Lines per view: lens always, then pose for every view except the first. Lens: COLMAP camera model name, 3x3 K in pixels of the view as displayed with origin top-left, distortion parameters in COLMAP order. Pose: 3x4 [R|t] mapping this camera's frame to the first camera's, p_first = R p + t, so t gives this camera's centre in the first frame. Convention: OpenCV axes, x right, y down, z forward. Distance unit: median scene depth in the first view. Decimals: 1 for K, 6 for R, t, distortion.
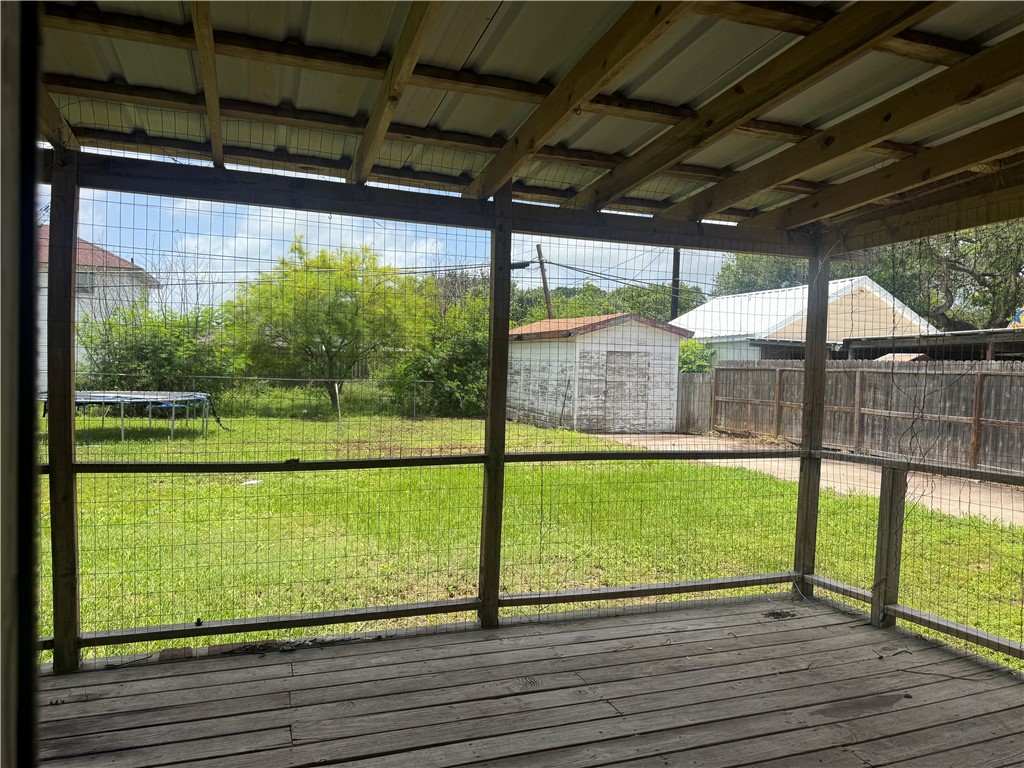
lens RADIAL K [[725.1, 0, 509.8], [0, 725.1, 386.9], [0, 0, 1]] dist [0.054264, -0.031067]
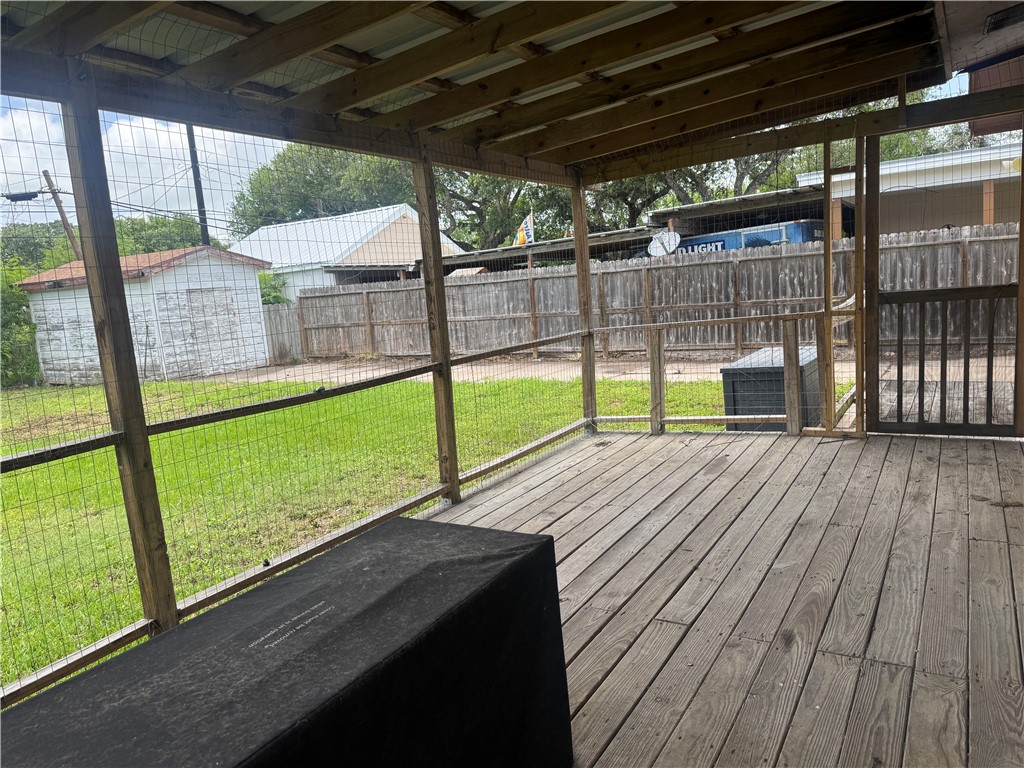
lens RADIAL K [[725.1, 0, 515.5], [0, 725.1, 381.2], [0, 0, 1]] dist [0.054264, -0.031067]
pose [[0.782579, -0.168856, 0.599214, -0.156278], [0.117957, 0.985297, 0.123599, -0.000373], [-0.611274, -0.026045, 0.790990, 0.000548]]
